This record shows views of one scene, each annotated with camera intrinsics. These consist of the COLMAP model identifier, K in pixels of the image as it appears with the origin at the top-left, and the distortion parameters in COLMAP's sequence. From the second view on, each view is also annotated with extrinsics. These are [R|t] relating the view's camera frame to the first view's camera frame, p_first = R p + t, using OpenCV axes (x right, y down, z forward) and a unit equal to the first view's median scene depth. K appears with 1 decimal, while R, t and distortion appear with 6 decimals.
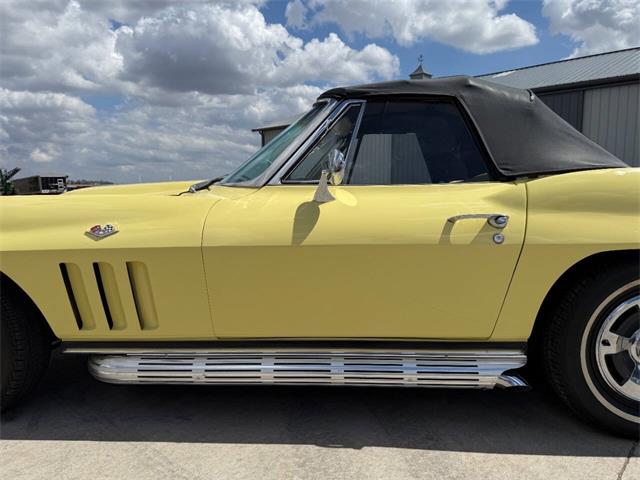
lens RADIAL K [[452.7, 0, 317.9], [0, 452.7, 242.4], [0, 0, 1]] dist [0.050594, -0.059905]
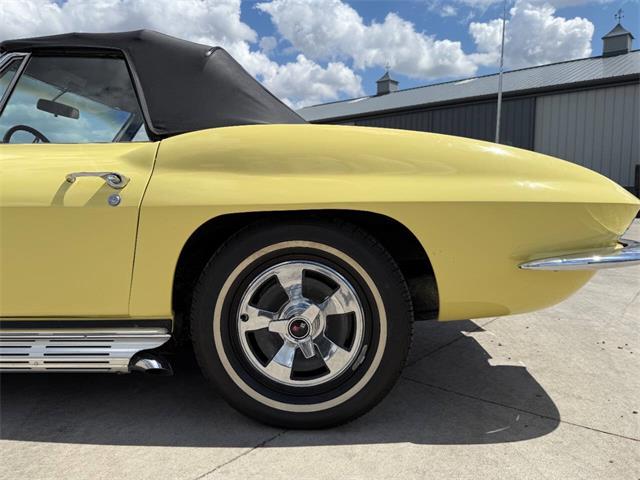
lens RADIAL K [[452.7, 0, 316.7], [0, 452.7, 235.0], [0, 0, 1]] dist [0.050594, -0.059905]
pose [[0.999450, 0.003380, 0.032986, 0.723286], [-0.002398, 0.999554, -0.029753, 0.081435], [-0.033072, 0.029658, 0.999013, 0.097565]]
